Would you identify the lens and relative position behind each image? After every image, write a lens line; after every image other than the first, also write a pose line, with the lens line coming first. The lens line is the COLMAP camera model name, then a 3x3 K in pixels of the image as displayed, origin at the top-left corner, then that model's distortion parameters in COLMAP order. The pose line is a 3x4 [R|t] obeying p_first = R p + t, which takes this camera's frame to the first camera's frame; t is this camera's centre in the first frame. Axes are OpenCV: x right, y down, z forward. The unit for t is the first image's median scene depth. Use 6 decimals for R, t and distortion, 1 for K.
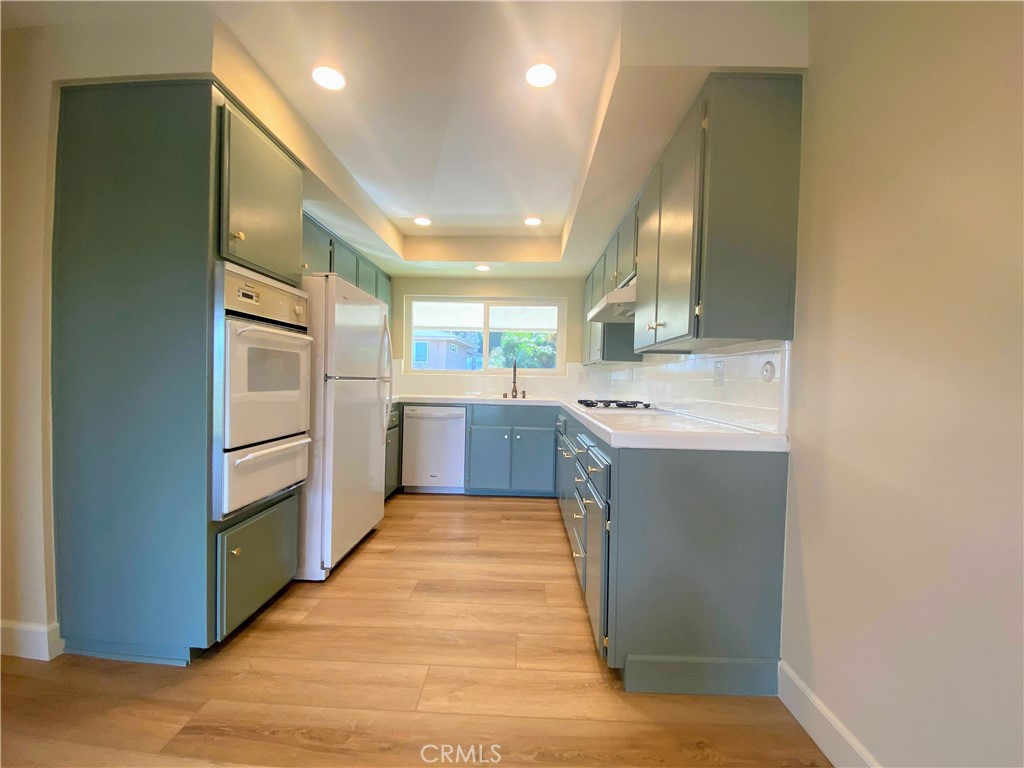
lens RADIAL K [[414.9, 0, 505.5], [0, 414.9, 389.4], [0, 0, 1]] dist [0.008649, -0.013081]
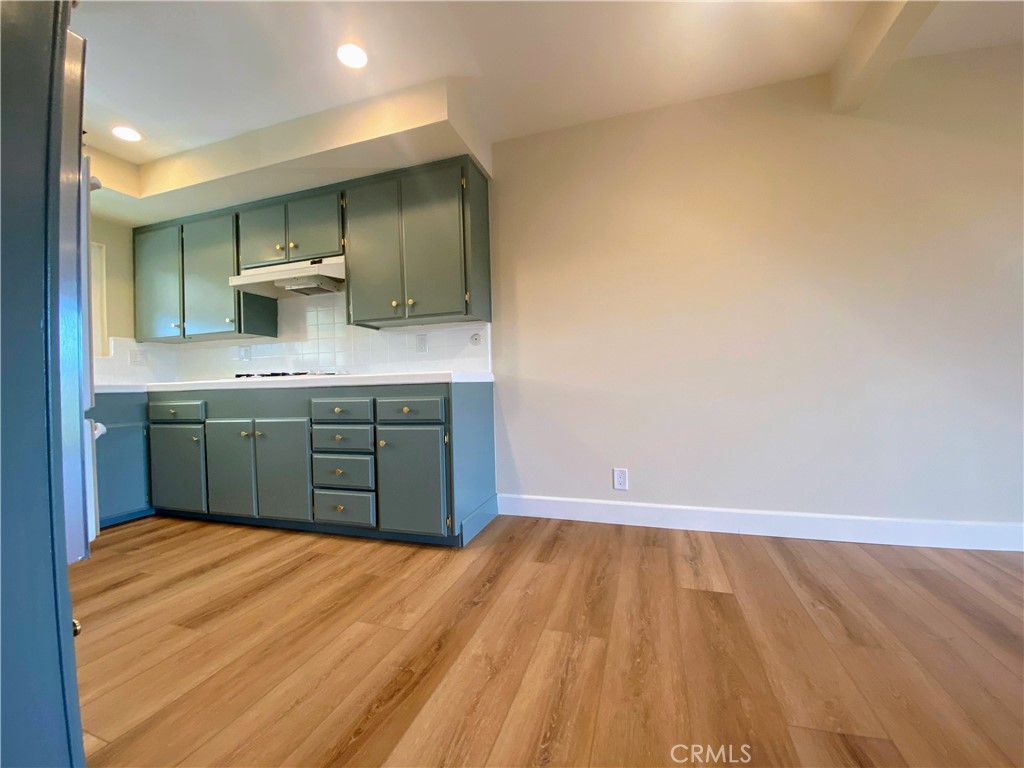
lens RADIAL K [[414.9, 0, 515.6], [0, 414.9, 386.0], [0, 0, 1]] dist [0.008649, -0.013081]
pose [[0.262770, -0.028878, 0.964426, -0.721535], [0.056817, 0.998281, 0.014411, 0.096535], [-0.963184, 0.051009, 0.263959, 0.268223]]
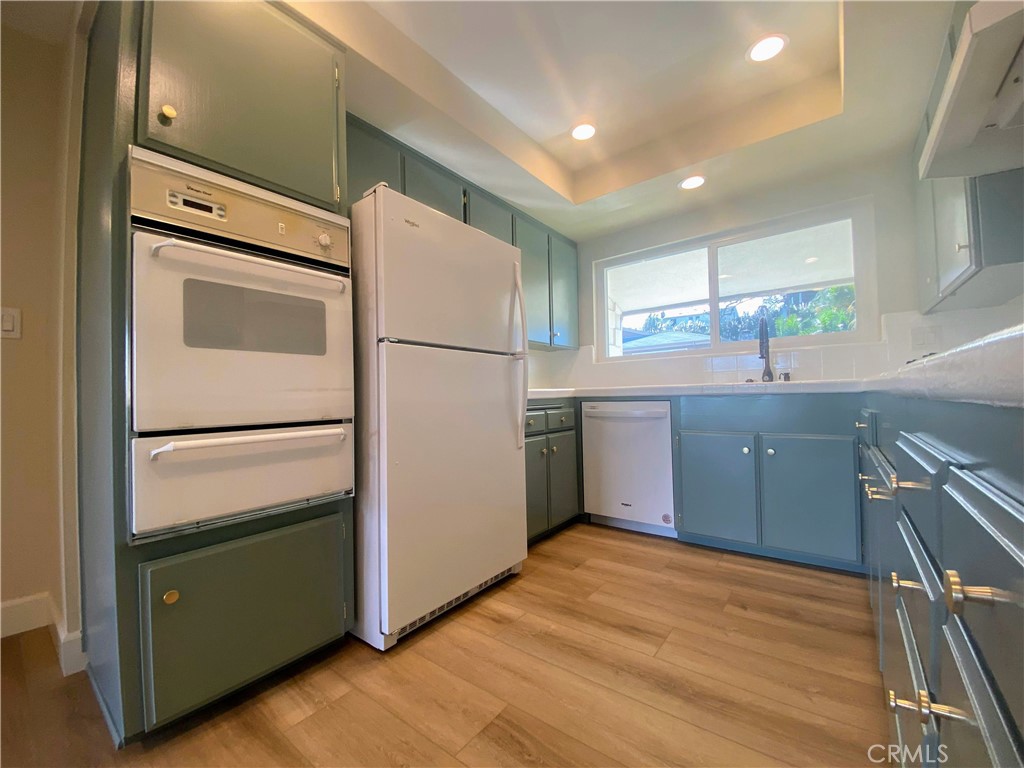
lens RADIAL K [[414.9, 0, 505.3], [0, 414.9, 387.2], [0, 0, 1]] dist [0.008649, -0.013081]
pose [[0.813933, -0.049593, -0.578838, 0.118152], [0.022662, 0.998302, -0.053664, 0.087287], [0.580517, 0.030562, 0.813675, 0.579381]]
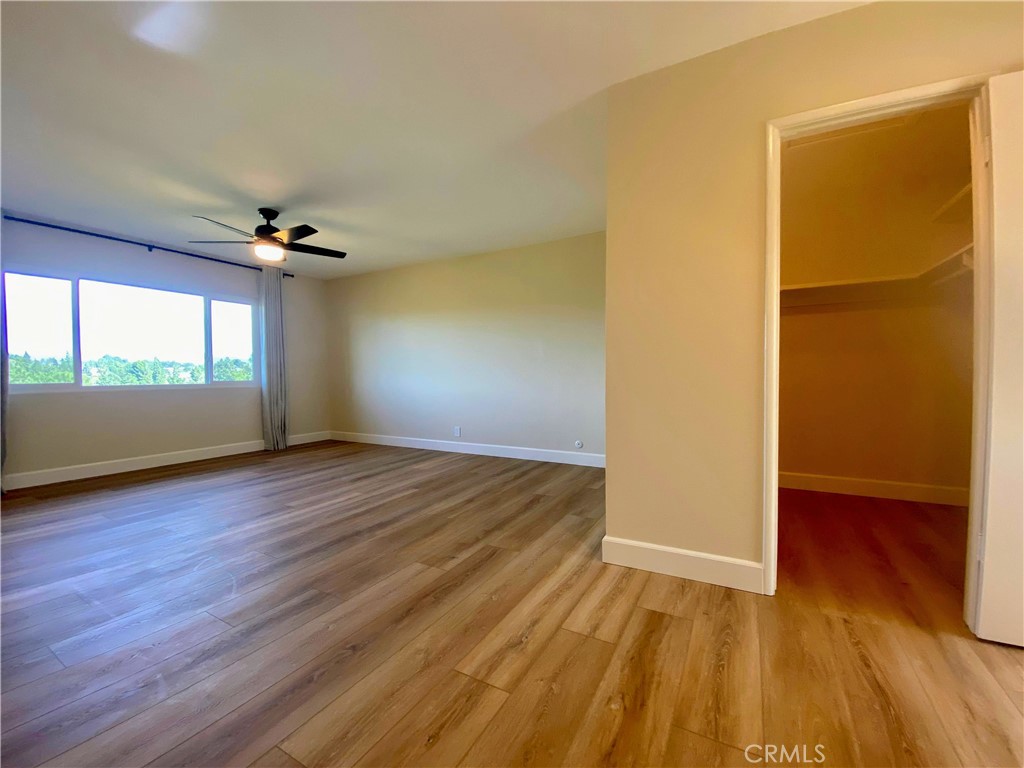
lens RADIAL K [[414.9, 0, 524.5], [0, 414.9, 379.9], [0, 0, 1]] dist [0.008649, -0.013081]
pose [[-0.440739, 0.003321, -0.897629, 0.461880], [-0.026865, 0.999496, 0.016889, 0.022014], [0.897233, 0.031559, -0.440427, 1.104108]]
